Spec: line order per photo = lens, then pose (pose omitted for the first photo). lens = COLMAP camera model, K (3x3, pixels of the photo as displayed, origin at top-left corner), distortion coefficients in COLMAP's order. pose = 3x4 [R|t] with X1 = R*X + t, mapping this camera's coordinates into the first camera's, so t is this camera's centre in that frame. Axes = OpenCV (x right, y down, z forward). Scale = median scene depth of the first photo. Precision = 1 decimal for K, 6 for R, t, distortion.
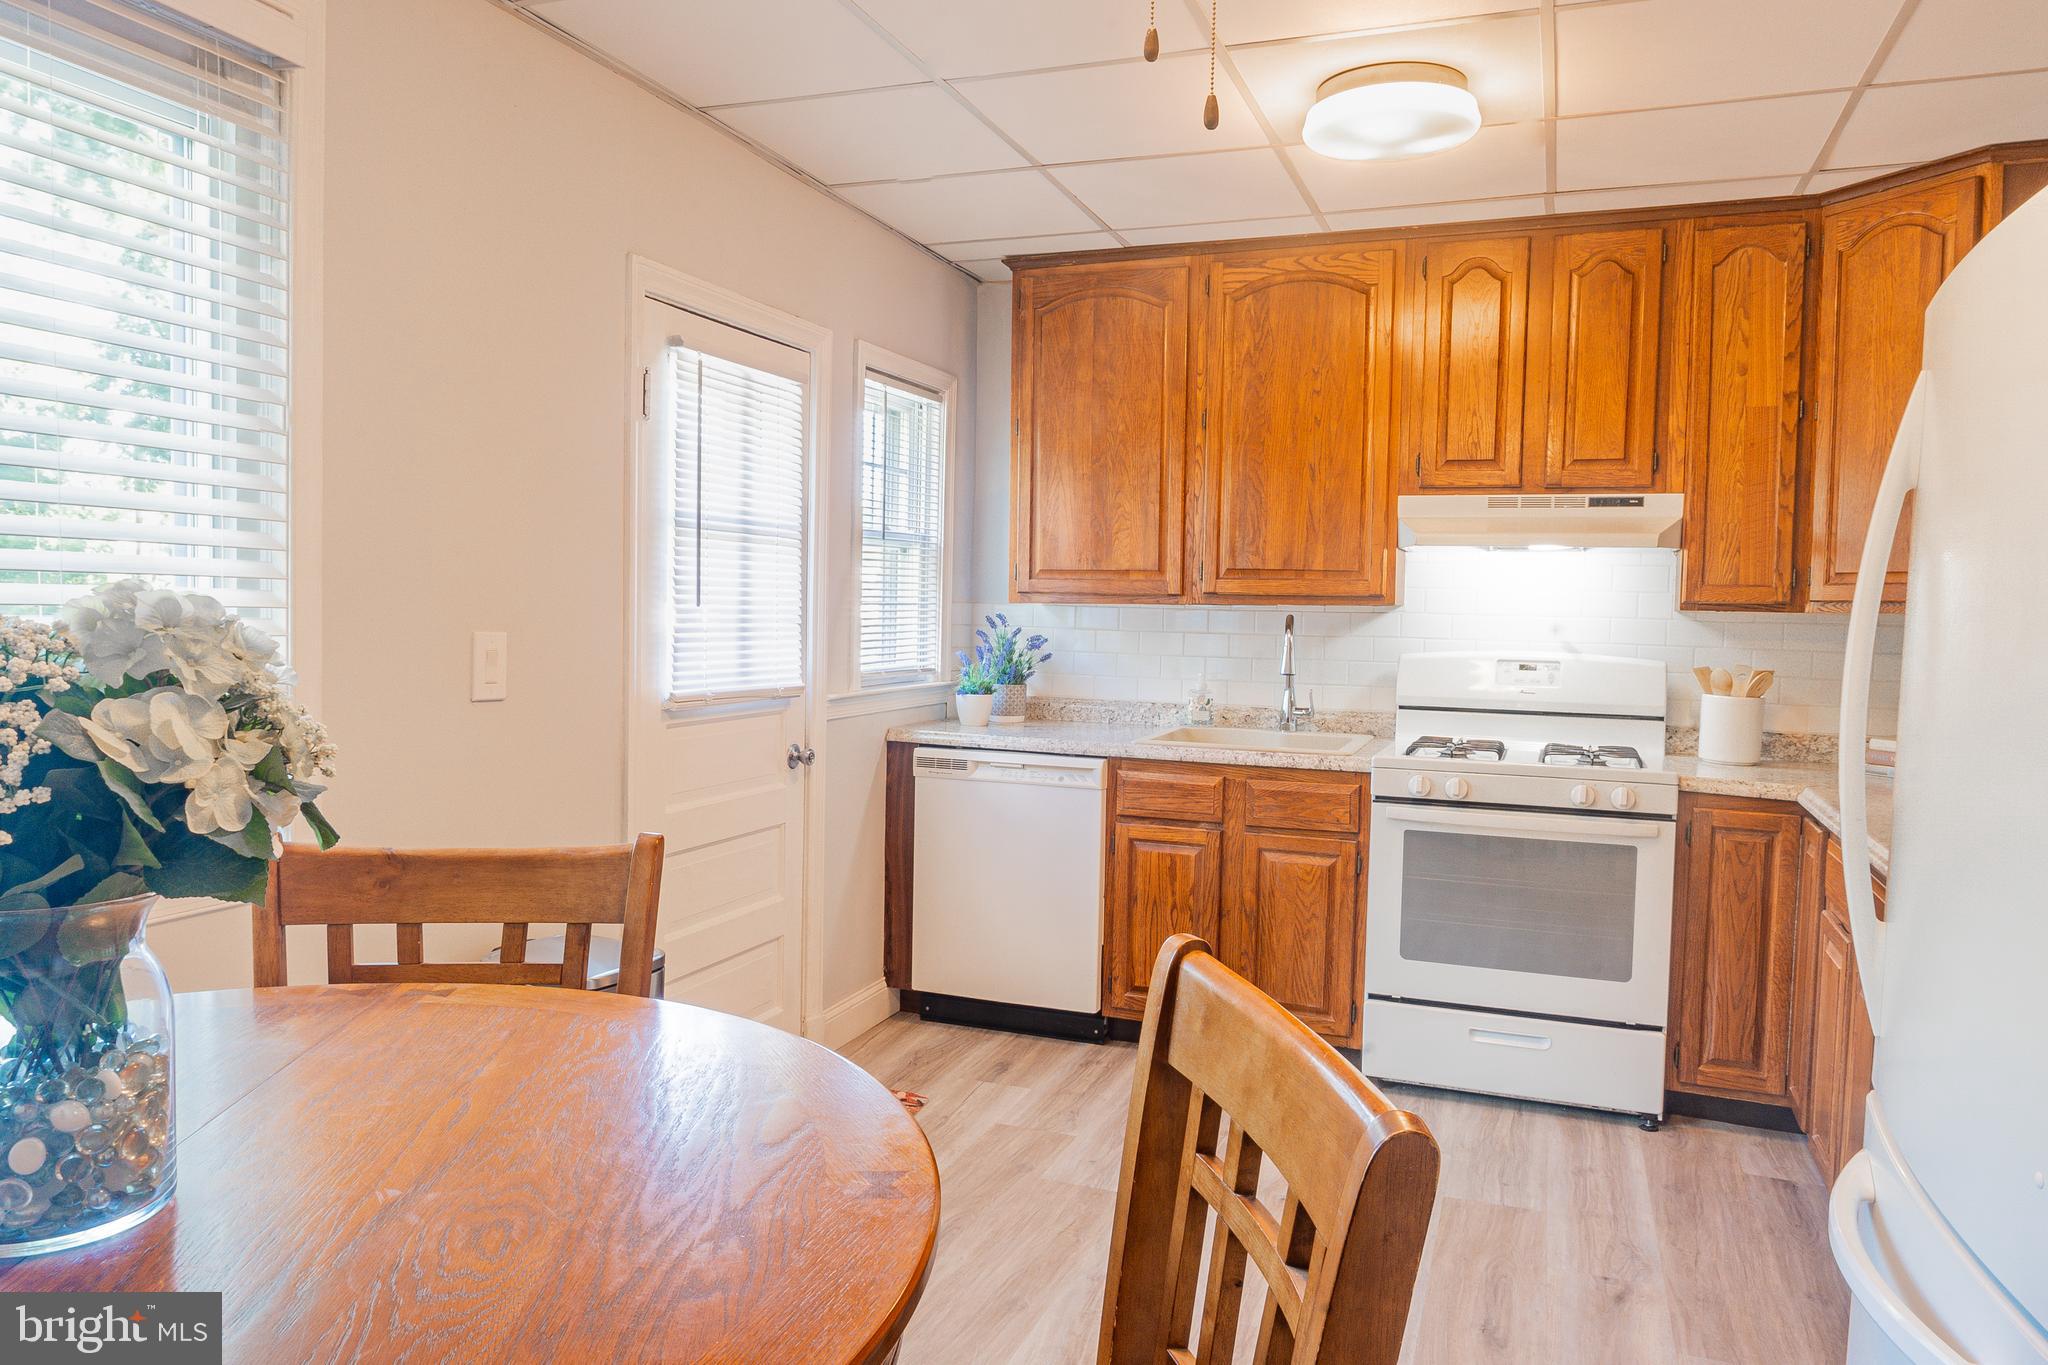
lens RADIAL K [[1407.2, 0, 1024.0], [0, 1407.2, 682.5], [0, 0, 1]] dist [-0.004116, 0.001746]
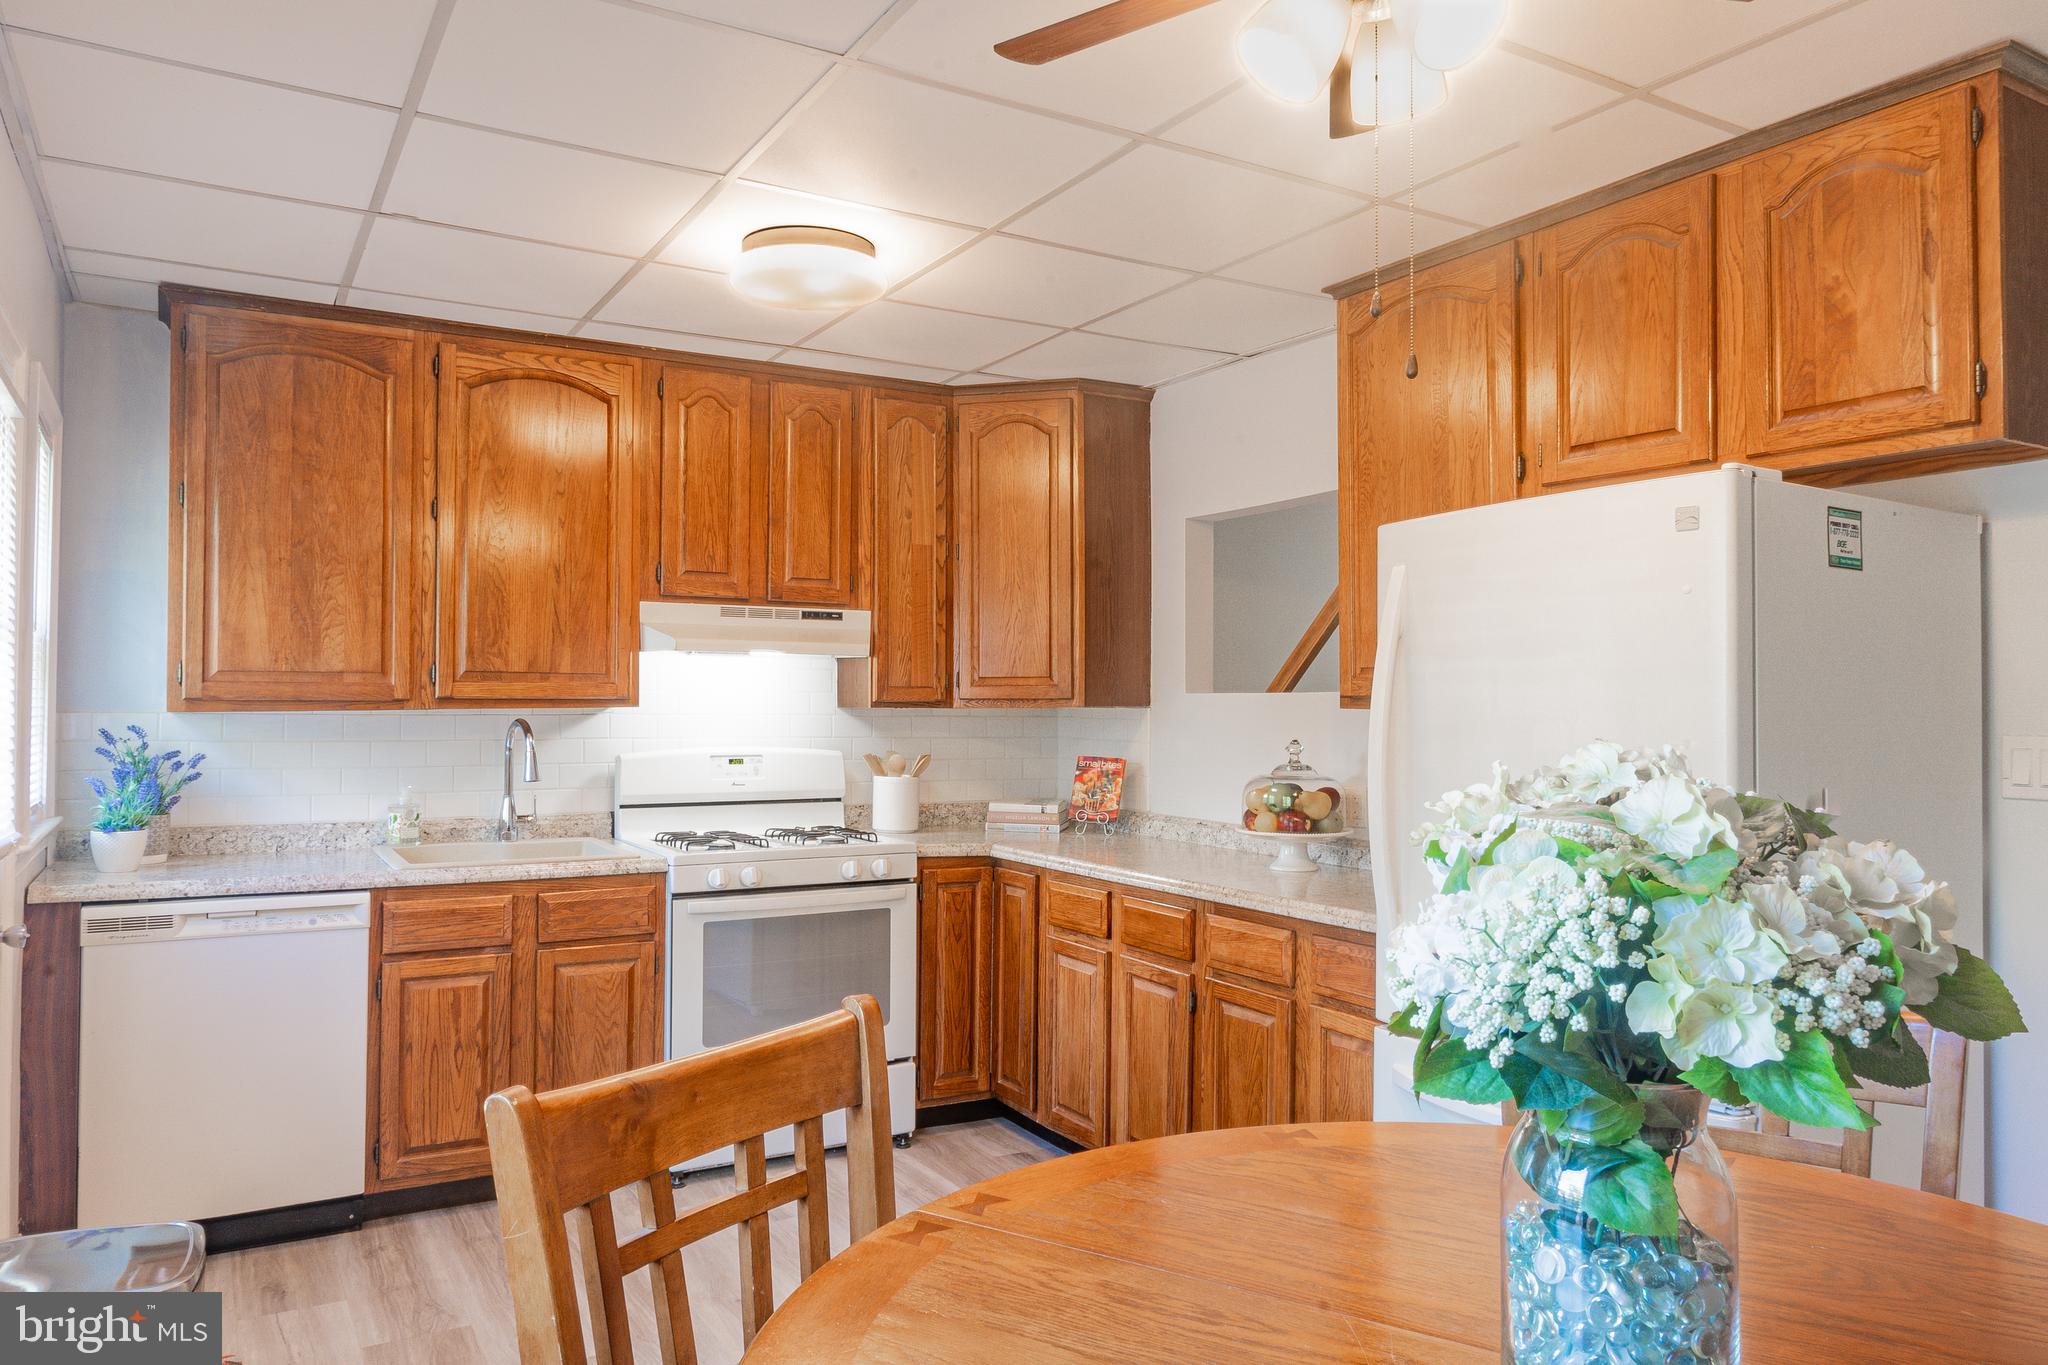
lens RADIAL K [[1393.4, 0, 1024.0], [0, 1393.4, 682.5], [0, 0, 1]] dist [-0.005289, -0.001182]
pose [[0.623897, -0.004237, 0.781495, -0.362717], [0.052989, 0.997913, -0.036893, -0.020872], [-0.779708, 0.064428, 0.622819, 0.148924]]
